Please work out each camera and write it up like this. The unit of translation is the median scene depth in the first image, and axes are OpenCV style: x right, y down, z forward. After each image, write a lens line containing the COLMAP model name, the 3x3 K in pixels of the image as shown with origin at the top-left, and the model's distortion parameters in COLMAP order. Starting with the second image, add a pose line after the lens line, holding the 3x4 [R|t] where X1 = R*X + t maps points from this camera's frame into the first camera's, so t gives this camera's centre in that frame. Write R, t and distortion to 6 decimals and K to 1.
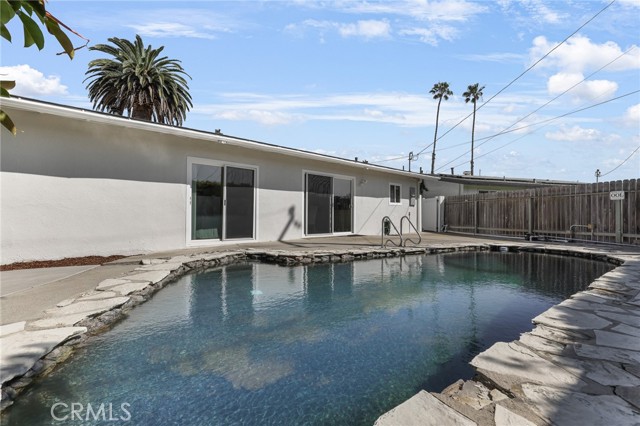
lens RADIAL K [[304.4, 0, 317.7], [0, 304.4, 213.0], [0, 0, 1]] dist [0.000644, 0.000029]
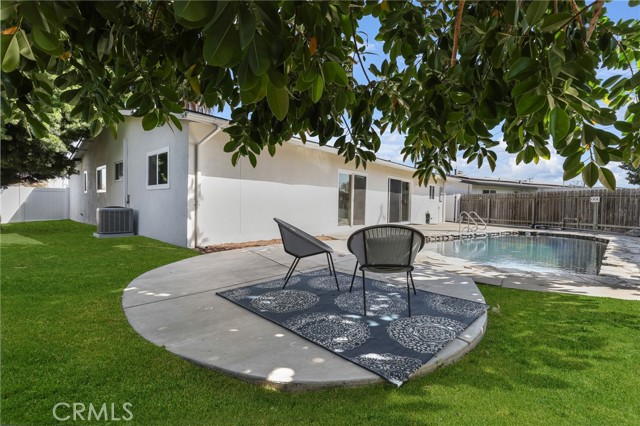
lens RADIAL K [[304.4, 0, 321.5], [0, 304.4, 212.7], [0, 0, 1]] dist [0.000644, 0.000029]
pose [[0.993613, 0.011484, 0.112254, -0.557801], [-0.015386, 0.999305, 0.033963, -0.020828], [-0.111786, -0.035473, 0.993099, -0.374579]]
